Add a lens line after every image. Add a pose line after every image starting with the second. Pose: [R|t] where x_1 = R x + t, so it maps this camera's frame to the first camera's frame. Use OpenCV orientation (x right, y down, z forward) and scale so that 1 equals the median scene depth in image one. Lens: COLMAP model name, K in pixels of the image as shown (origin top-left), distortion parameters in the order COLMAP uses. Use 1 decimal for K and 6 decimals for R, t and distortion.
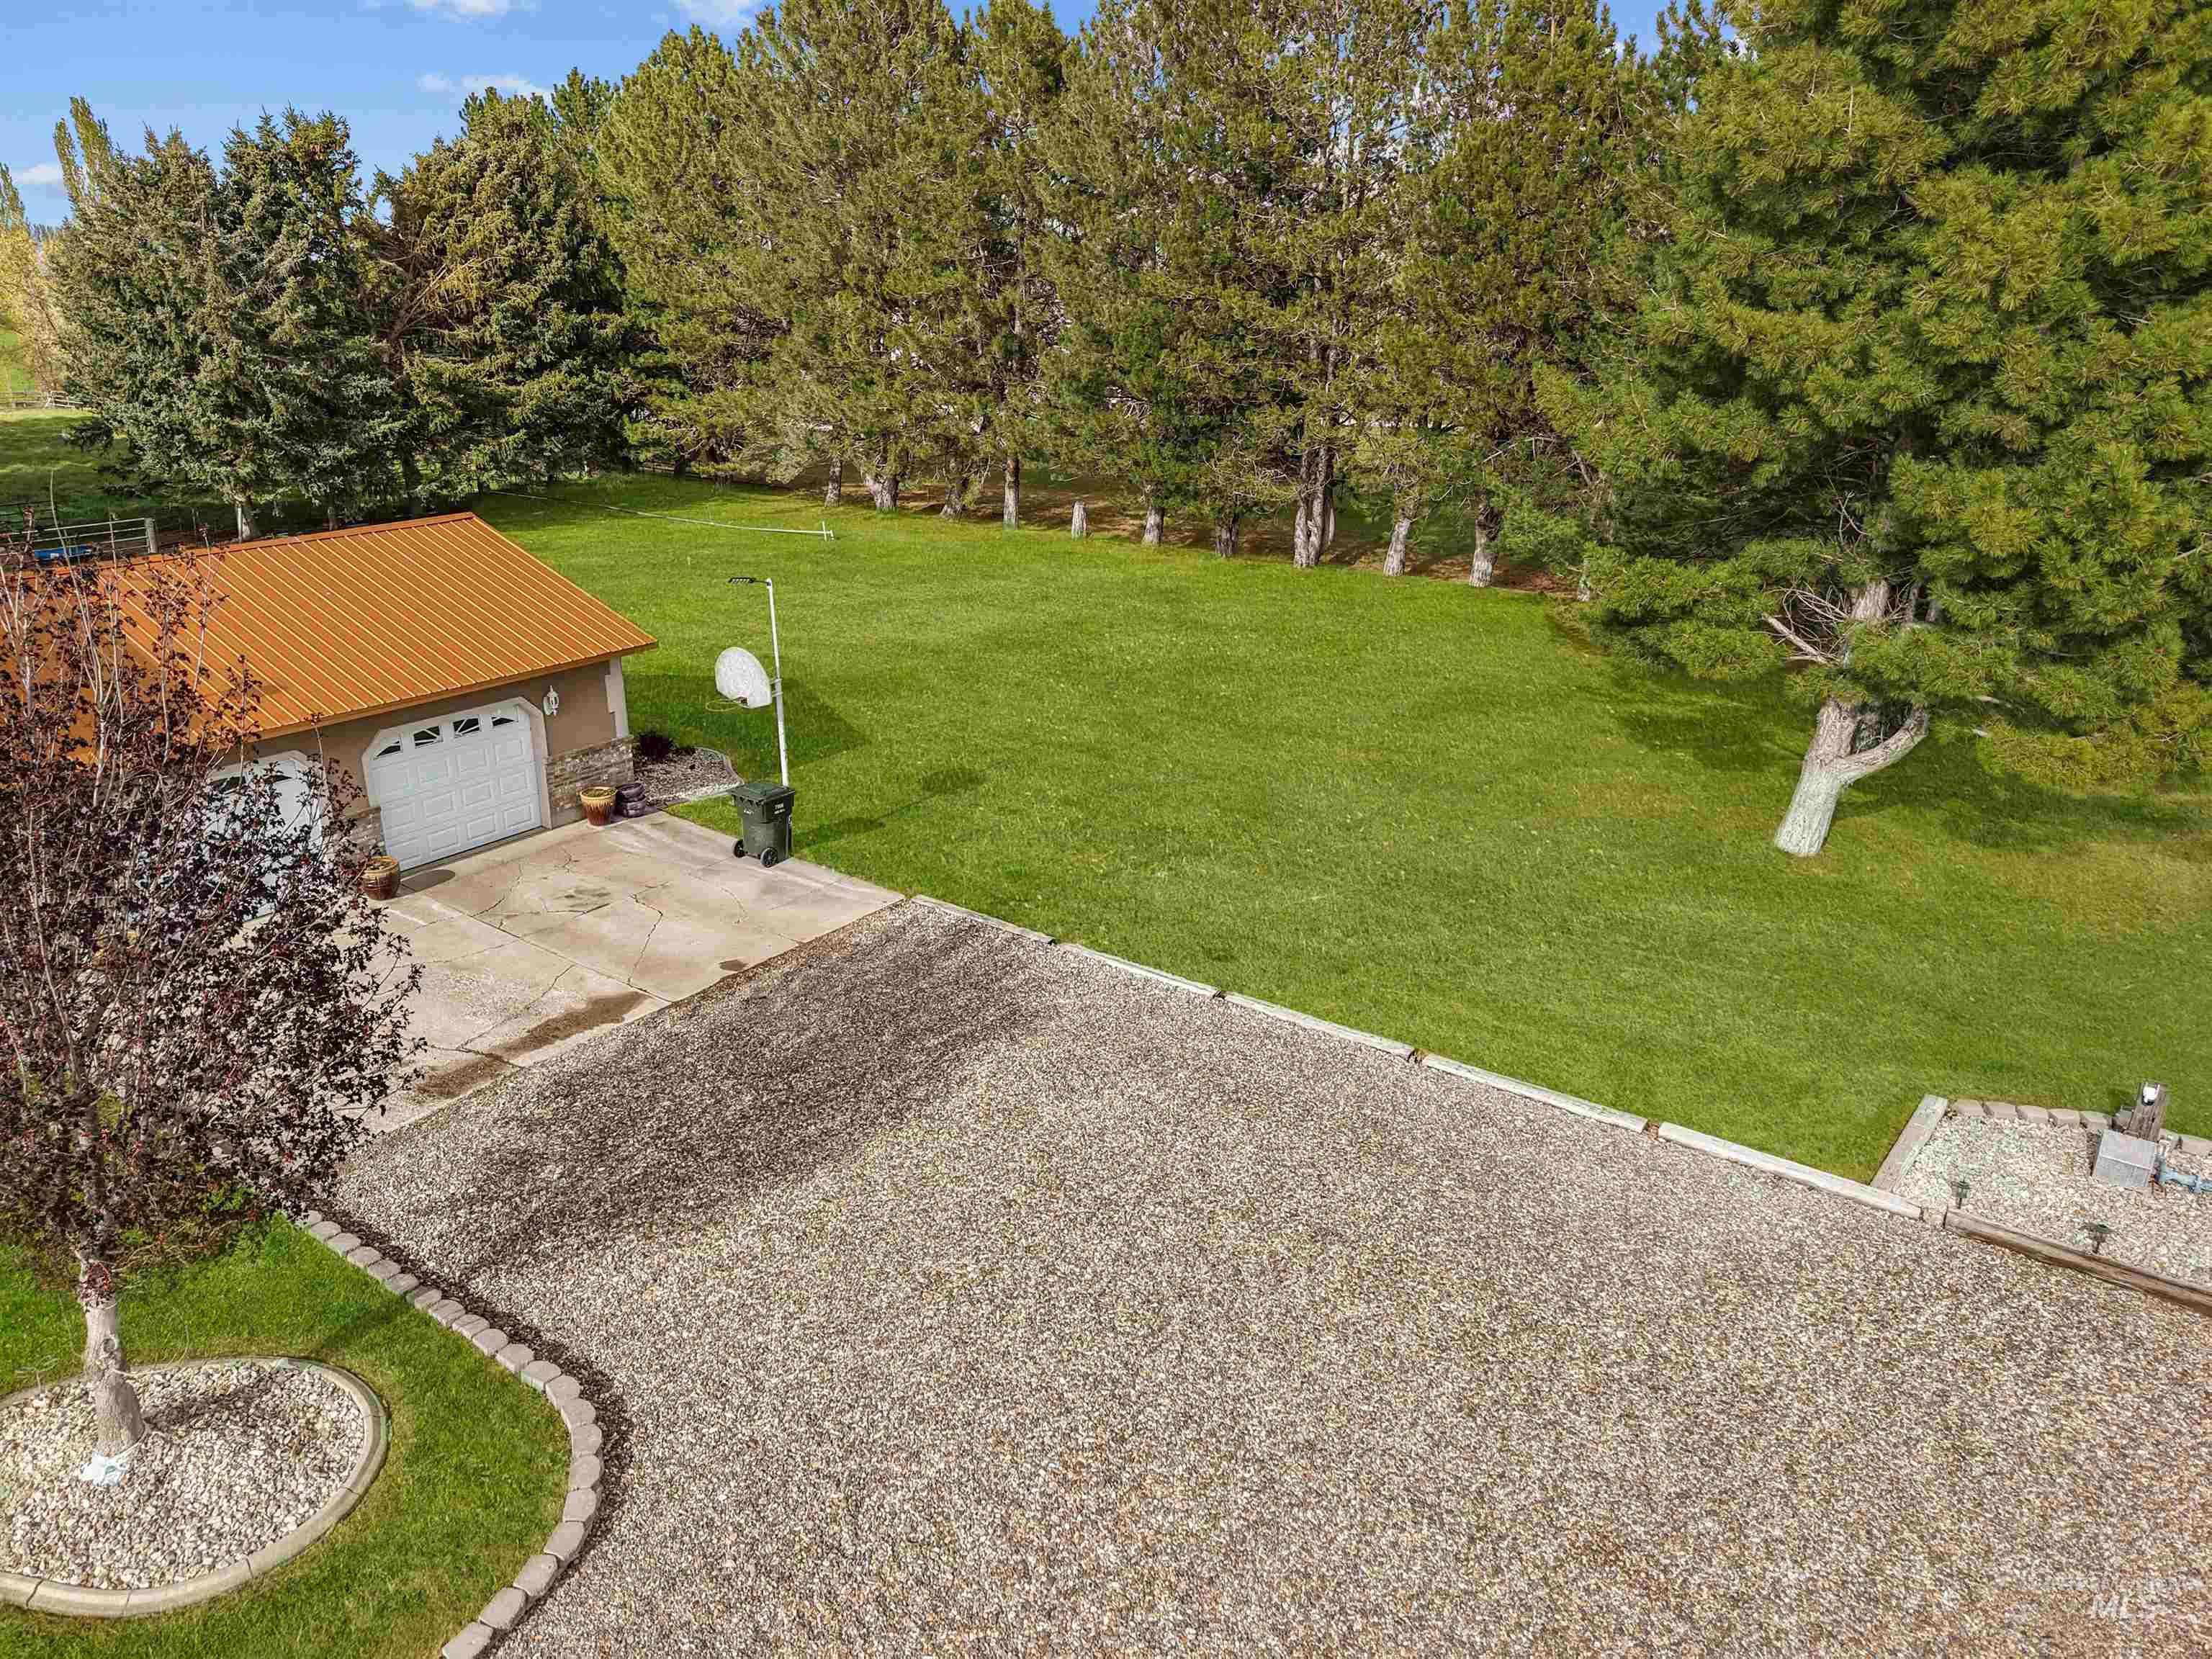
lens RADIAL K [[1499.0, 0, 1099.0], [0, 1499.0, 832.6], [0, 0, 1]] dist [0.021239, -0.017825]
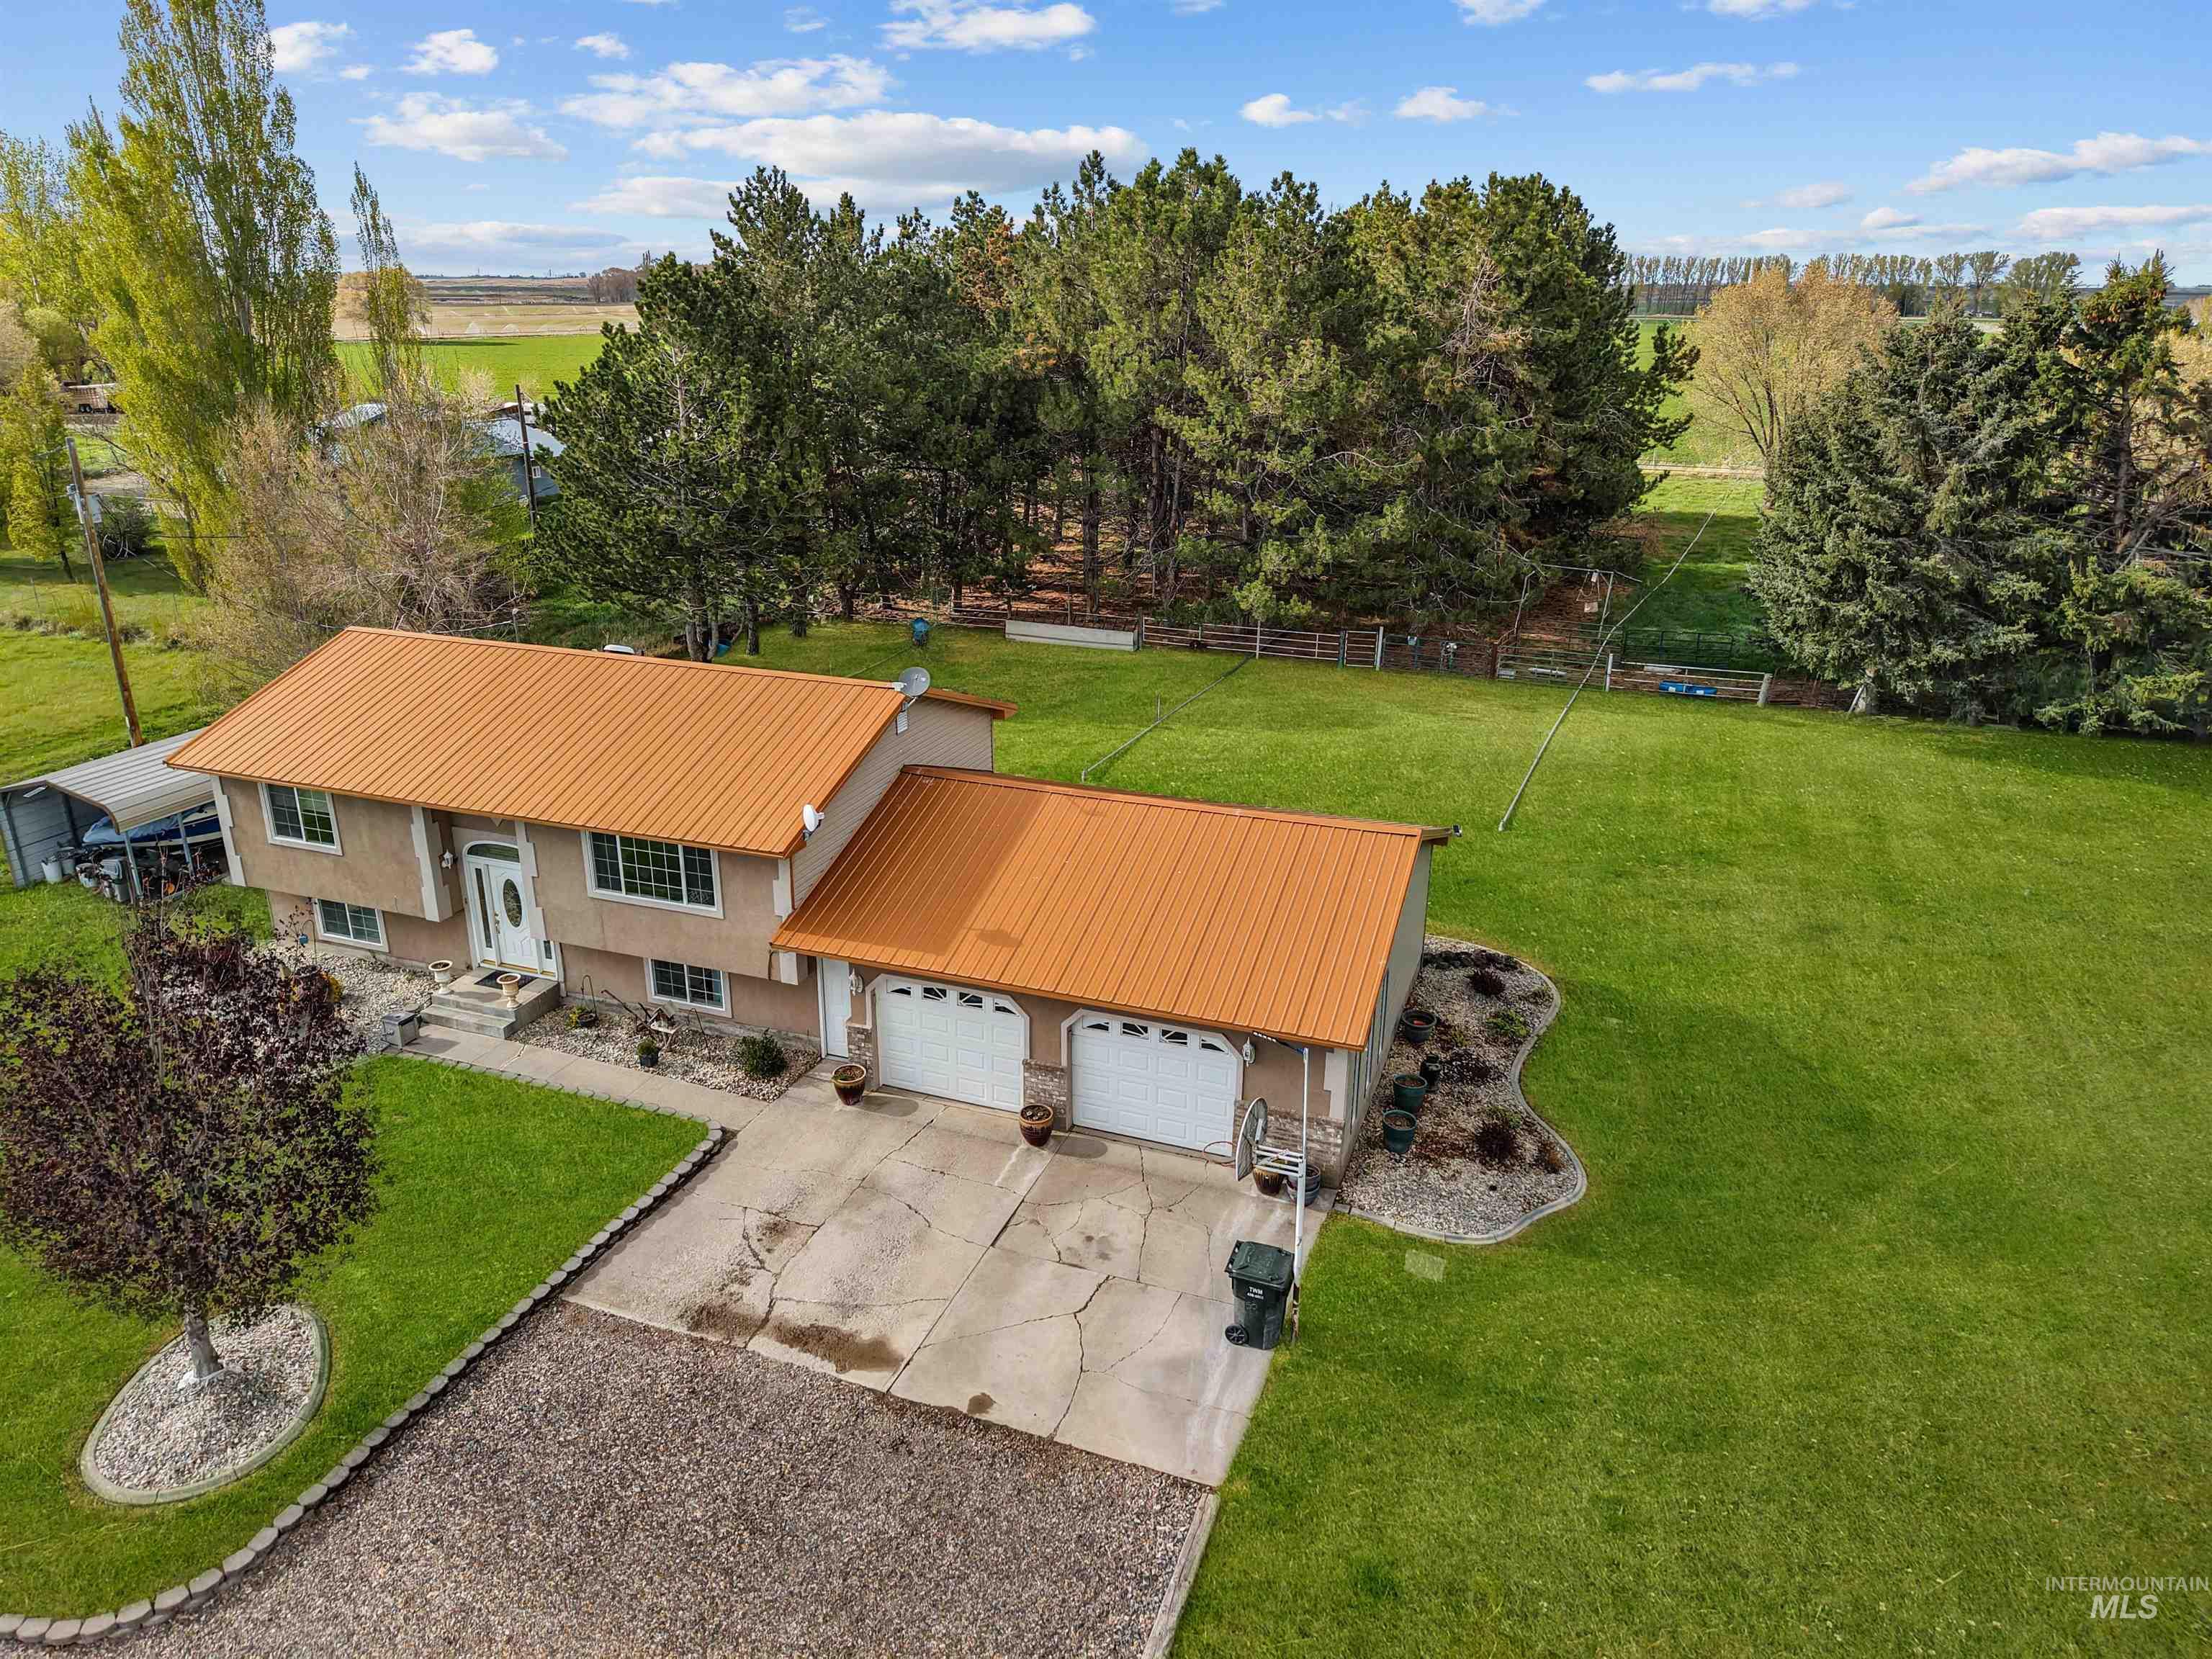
lens RADIAL K [[1499.0, 0, 1099.0], [0, 1499.0, 832.6], [0, 0, 1]] dist [0.021239, -0.017825]
pose [[0.256340, 0.326366, -0.909821, 0.206908], [-0.332498, 0.913603, 0.234042, -0.194221], [0.907598, 0.242519, 0.342709, 0.263996]]
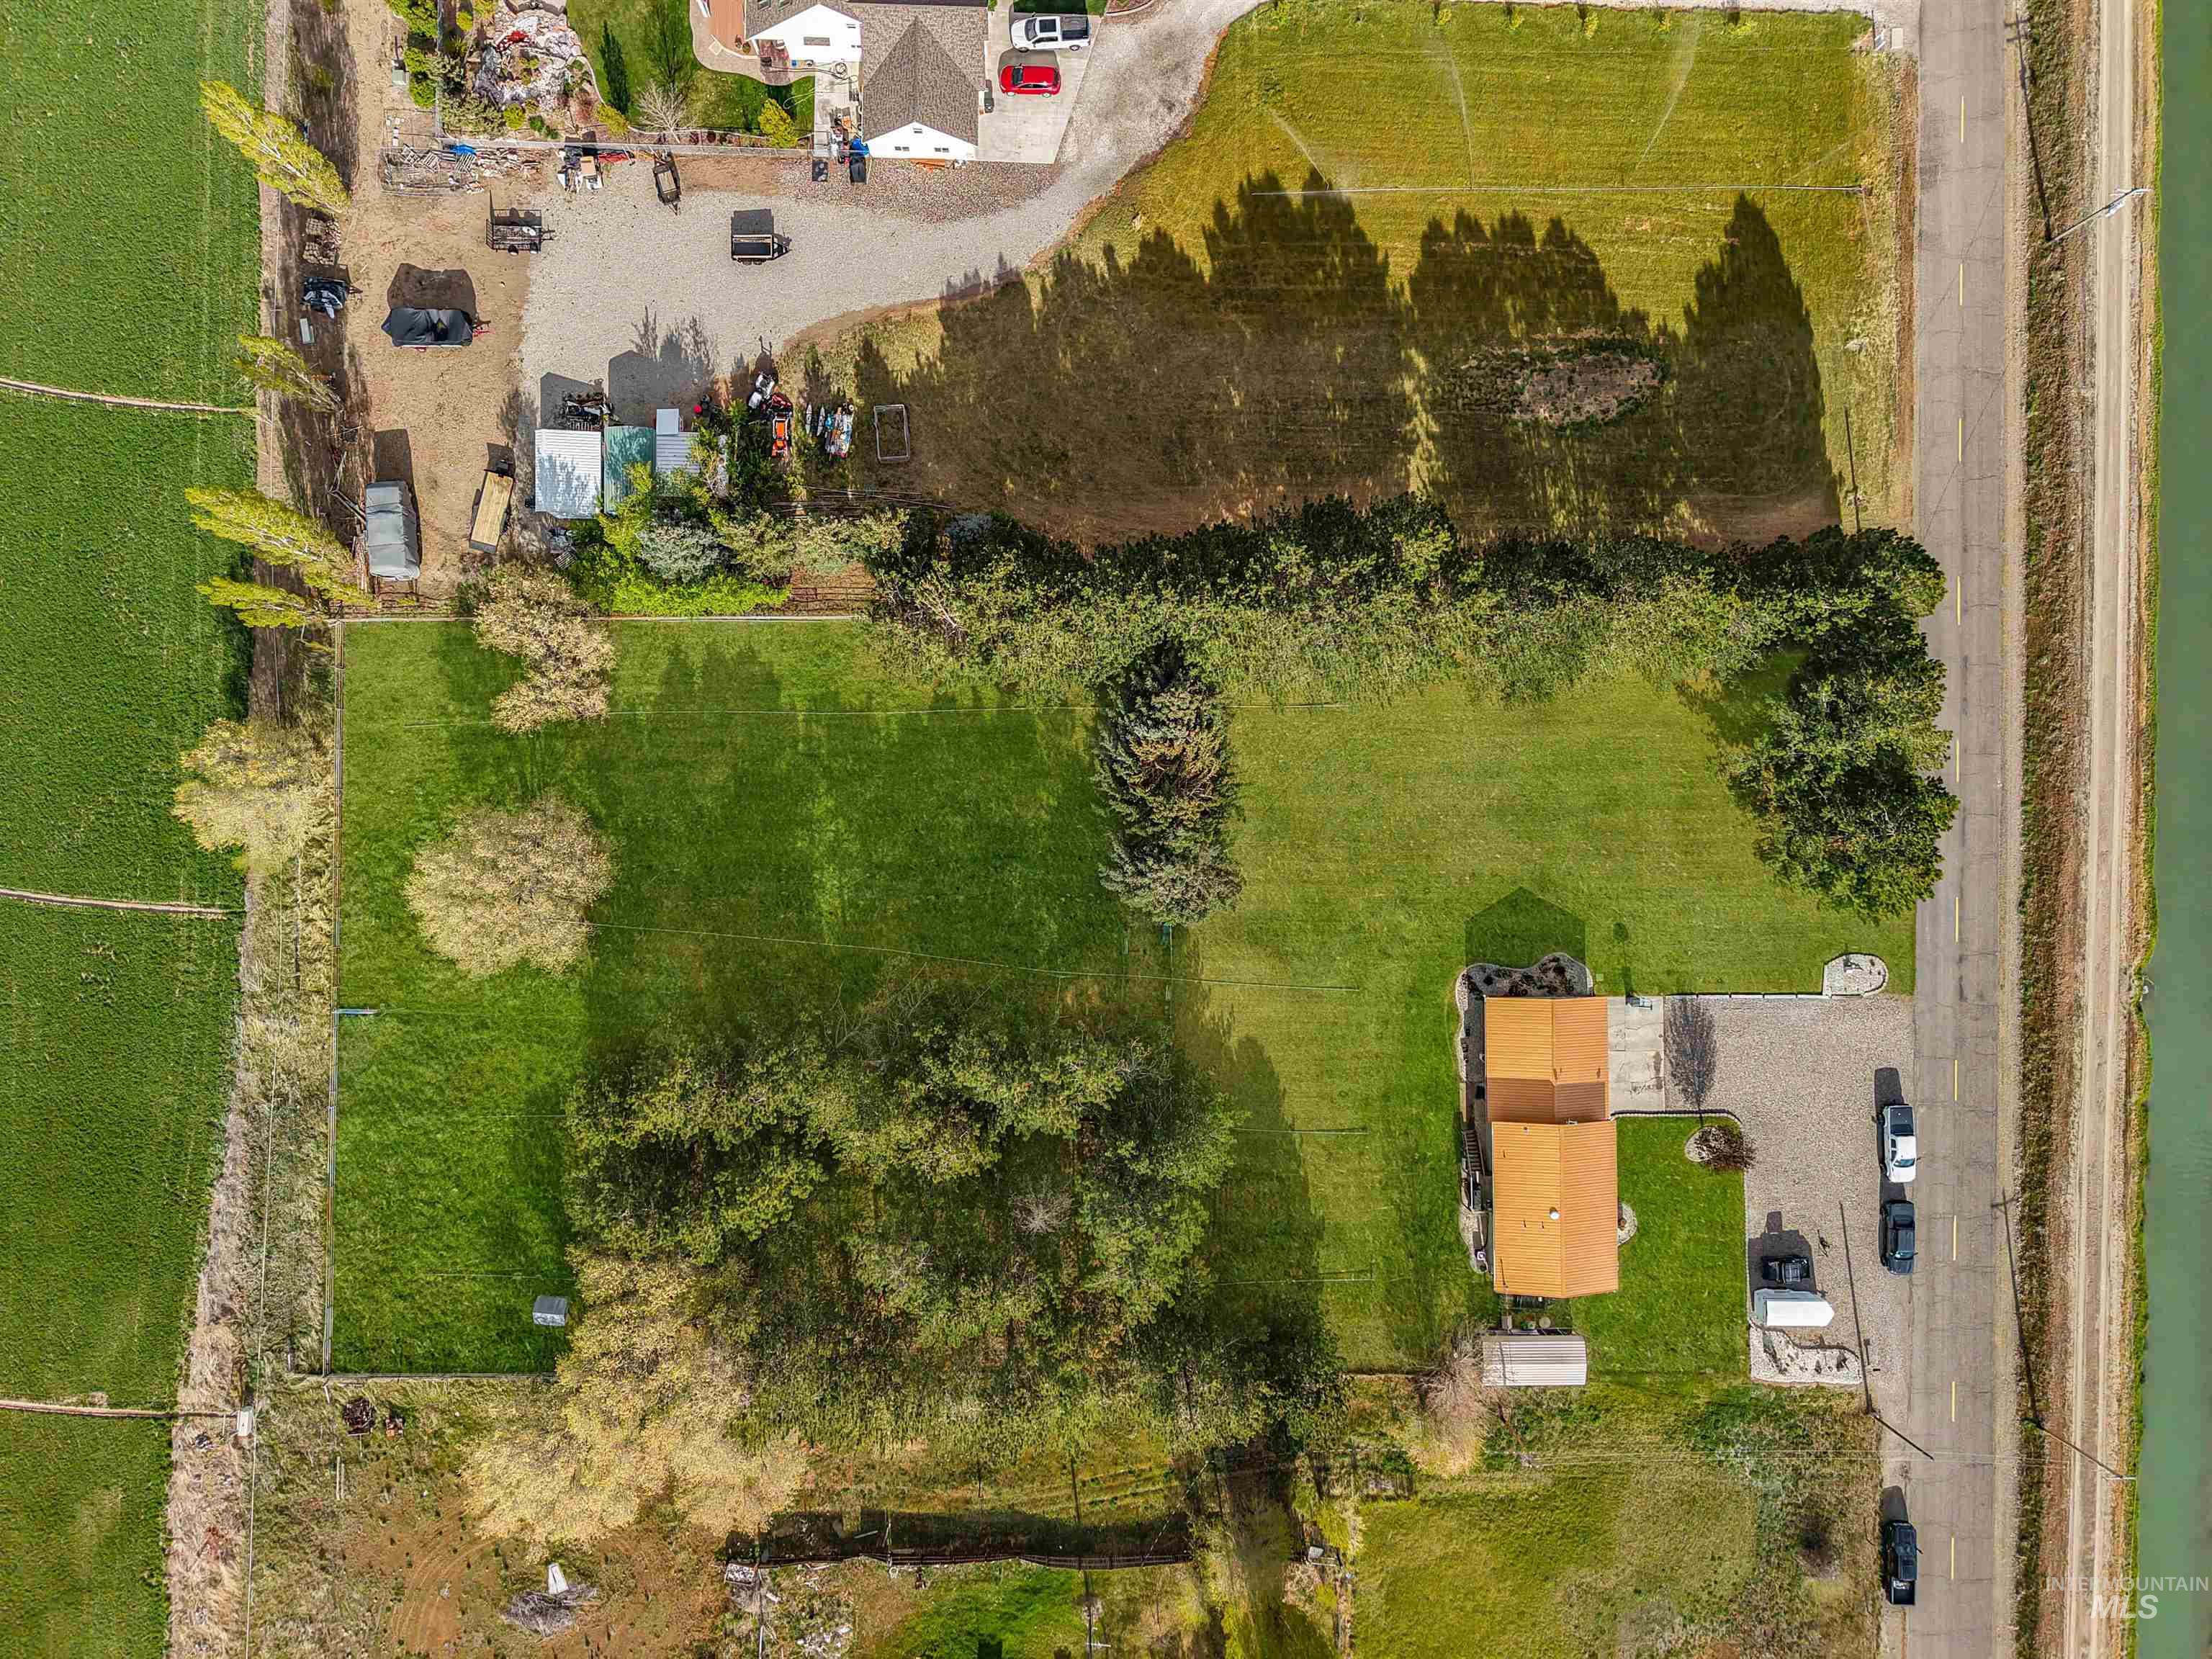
lens RADIAL K [[1570.0, 0, 1112.5], [0, 1570.0, 788.9], [0, 0, 1]] dist [0.004701, 0.000114]
pose [[0.812792, -0.582537, 0.004514, -0.605849], [0.184213, 0.264361, 0.946667, -2.674586], [-0.552662, -0.768612, 0.322181, 0.379427]]
